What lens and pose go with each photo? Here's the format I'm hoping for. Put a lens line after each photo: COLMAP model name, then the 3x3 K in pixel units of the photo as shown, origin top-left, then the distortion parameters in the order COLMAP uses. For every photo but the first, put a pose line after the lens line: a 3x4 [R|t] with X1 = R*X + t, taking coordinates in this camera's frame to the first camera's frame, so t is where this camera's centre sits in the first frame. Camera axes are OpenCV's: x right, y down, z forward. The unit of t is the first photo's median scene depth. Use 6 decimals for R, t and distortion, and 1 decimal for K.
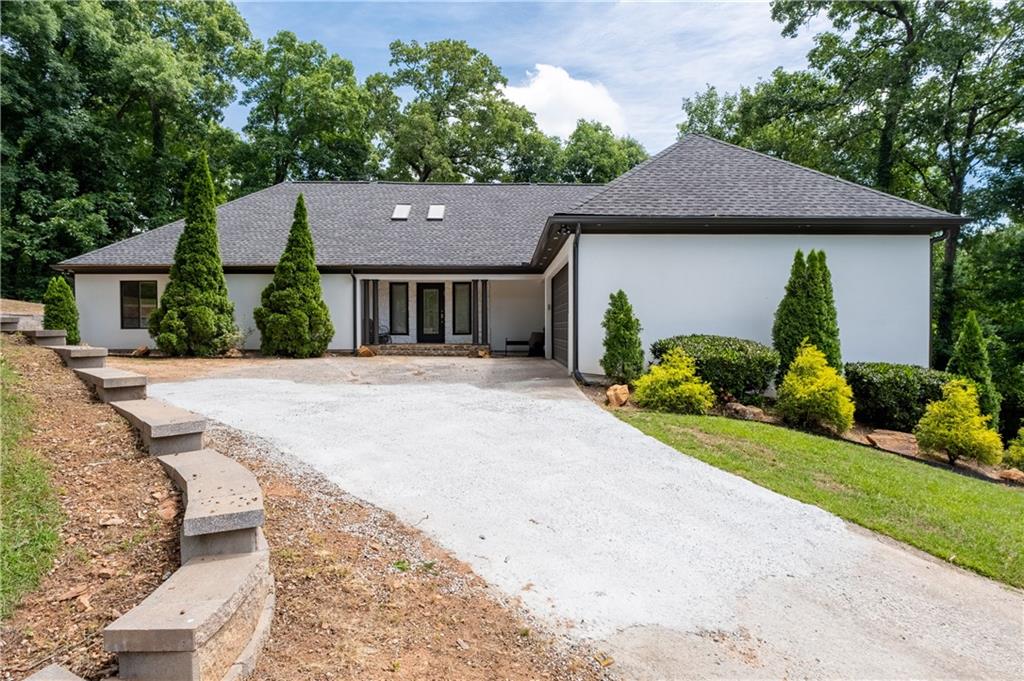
lens RADIAL K [[641.3, 0, 512.0], [0, 641.3, 340.5], [0, 0, 1]] dist [-0.003658, -0.001533]
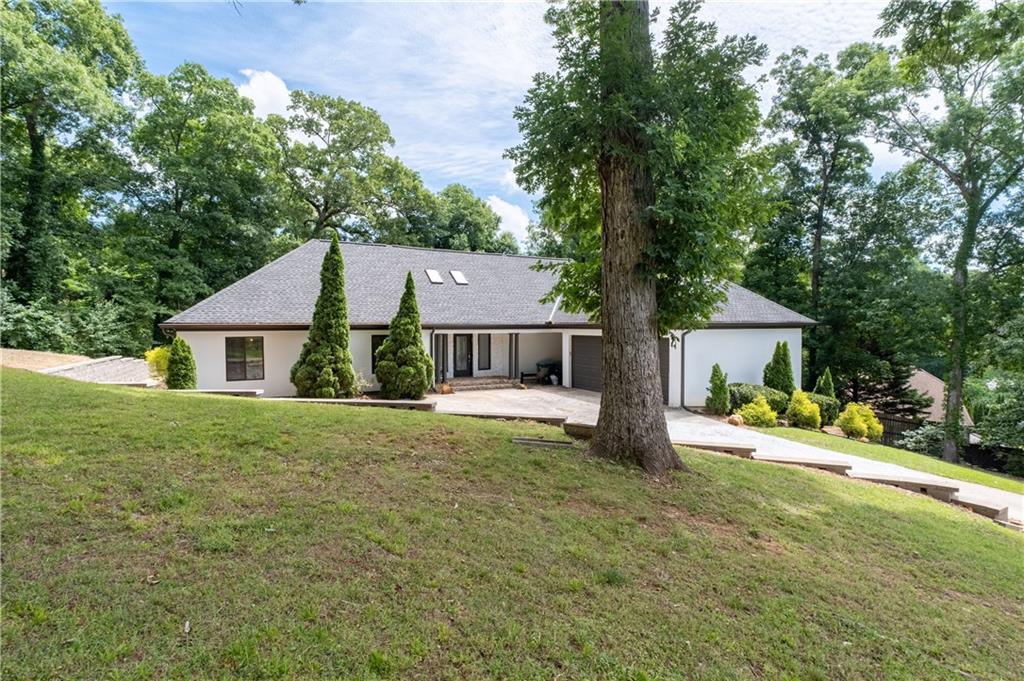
lens RADIAL K [[568.9, 0, 512.0], [0, 568.9, 340.5], [0, 0, 1]] dist [-0.000617, 0.000467]
pose [[0.863734, -0.019022, 0.503590, -0.640932], [0.006269, 0.999616, 0.027006, -0.104430], [-0.503910, -0.020169, 0.863521, -0.077867]]
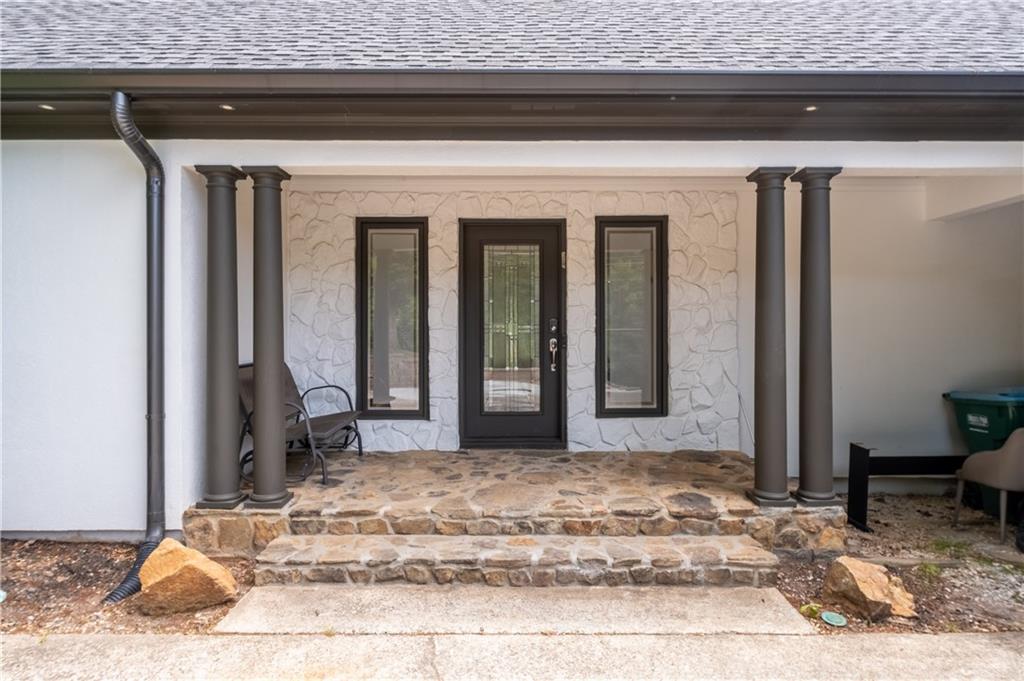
lens RADIAL K [[568.9, 0, 512.0], [0, 568.9, 340.5], [0, 0, 1]] dist [-0.000617, 0.000467]
pose [[0.999999, 0.000672, -0.000841, -0.127360], [-0.000688, 0.999808, -0.019602, -0.036031], [0.000827, 0.019603, 0.999808, 0.769987]]
